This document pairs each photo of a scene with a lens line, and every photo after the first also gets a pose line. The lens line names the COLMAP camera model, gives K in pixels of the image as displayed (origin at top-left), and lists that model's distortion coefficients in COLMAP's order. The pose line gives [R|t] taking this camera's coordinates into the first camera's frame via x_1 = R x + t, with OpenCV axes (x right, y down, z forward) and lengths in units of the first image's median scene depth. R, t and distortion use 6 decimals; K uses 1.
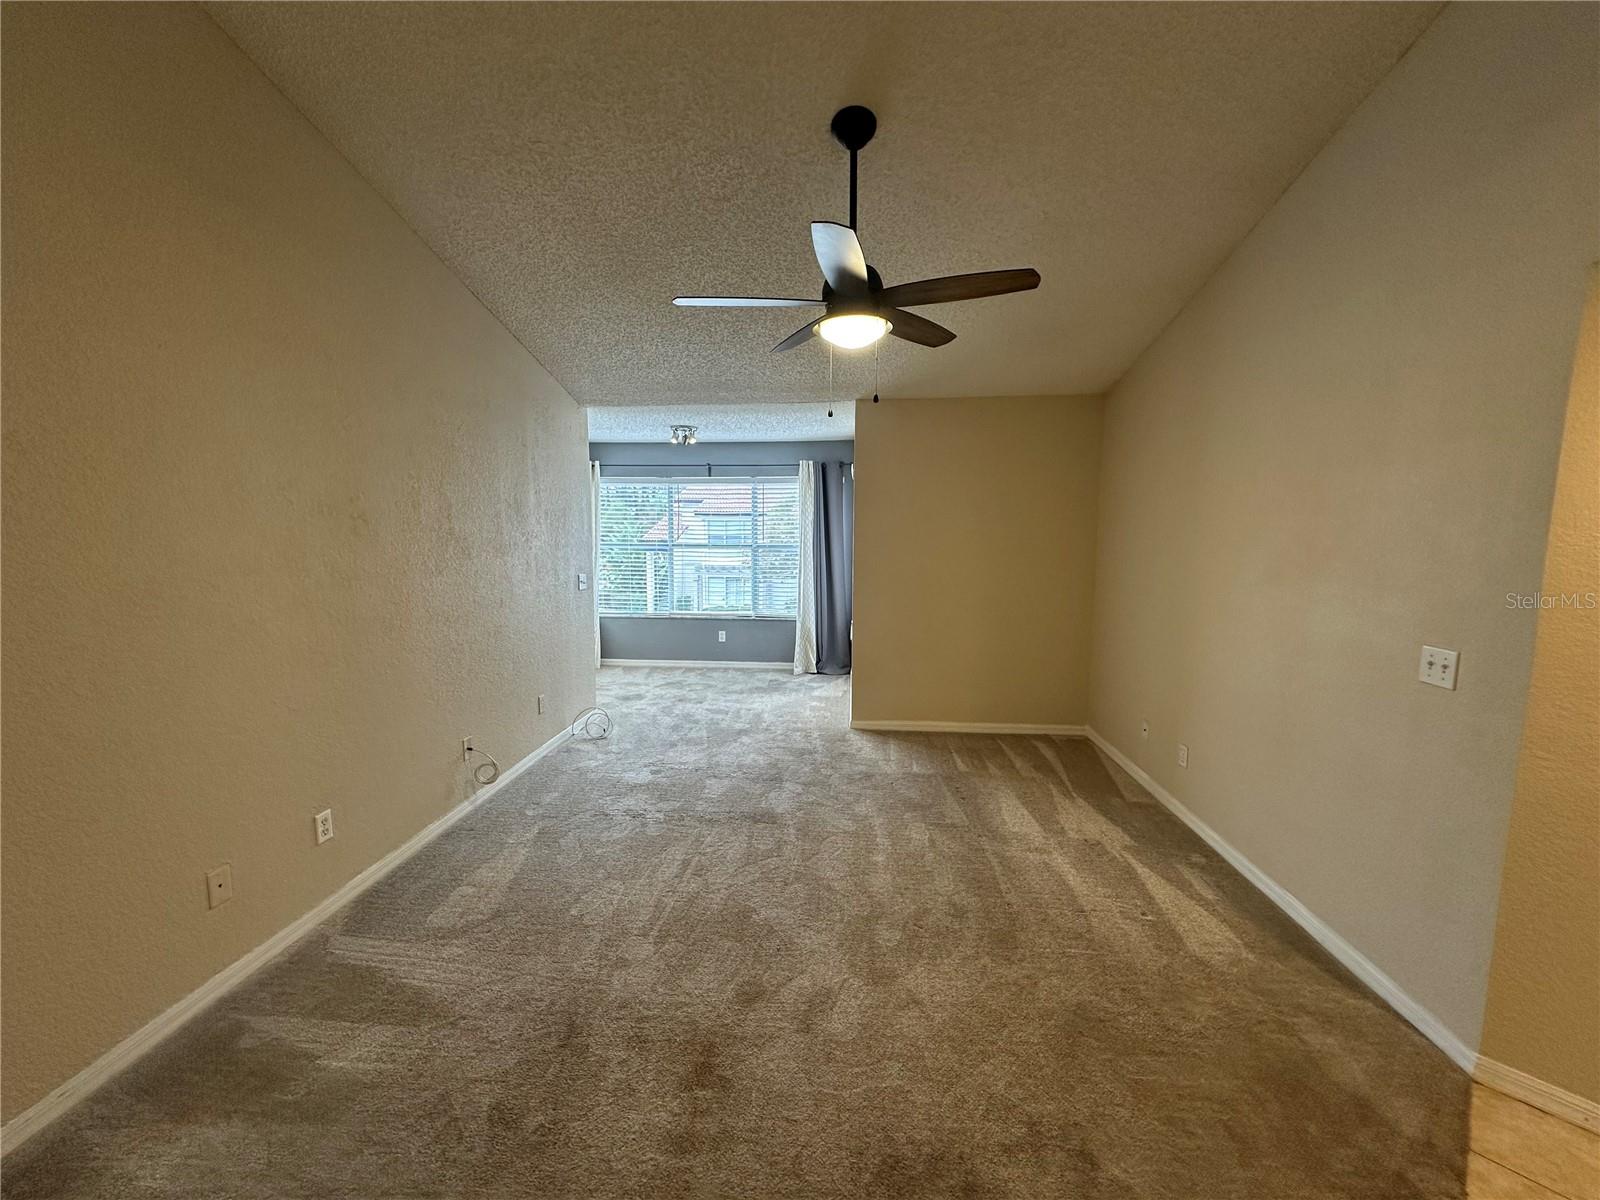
lens RADIAL K [[644.4, 0, 801.2], [0, 644.4, 593.9], [0, 0, 1]] dist [-0.000364, 0.000427]
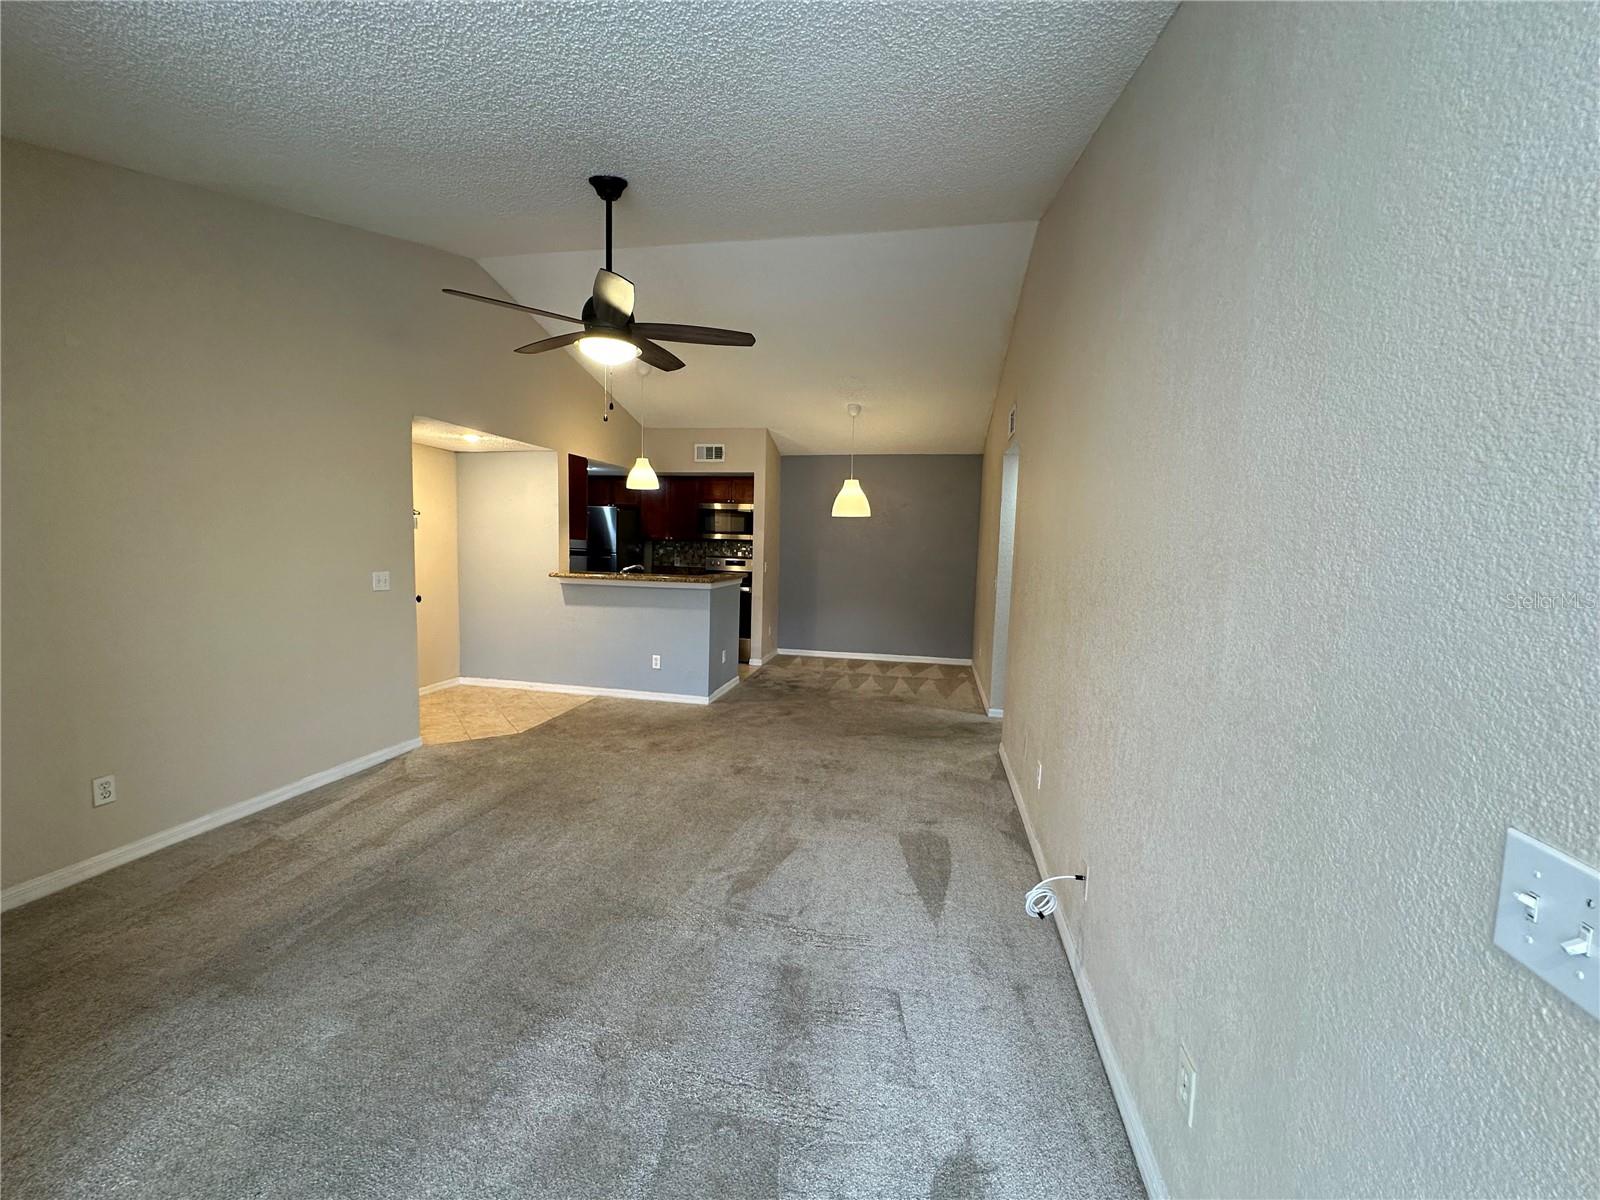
lens RADIAL K [[643.7, 0, 800.0], [0, 643.7, 600.0], [0, 0, 1]] dist [-0.002887, -0.000060]
pose [[-0.992654, -0.039142, 0.114478, -0.285255], [-0.016249, 0.980778, 0.194448, -0.126609], [-0.119889, 0.191159, -0.974210, 1.467867]]
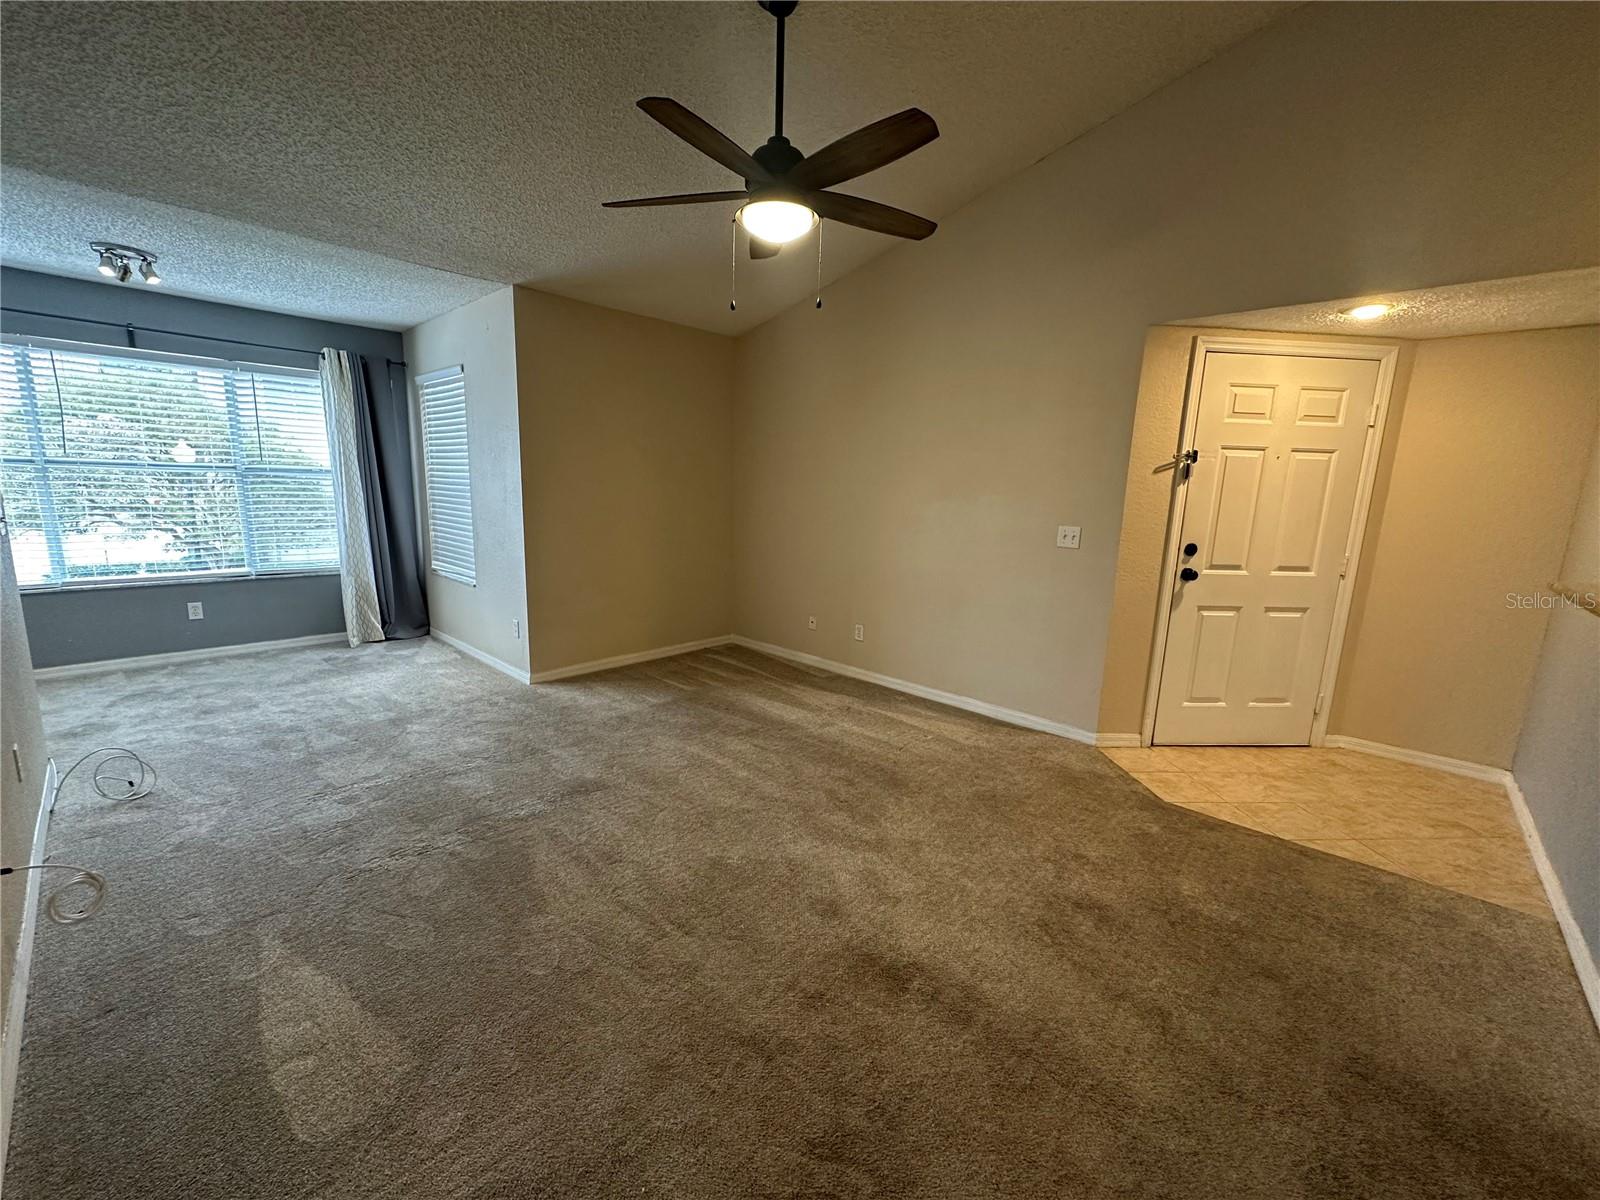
lens RADIAL K [[643.7, 0, 800.0], [0, 643.7, 600.0], [0, 0, 1]] dist [-0.002887, -0.000060]
pose [[0.612313, -0.122321, 0.781095, -0.462217], [0.050448, 0.991990, 0.115802, 0.021710], [-0.789004, -0.031502, 0.613580, 0.253450]]
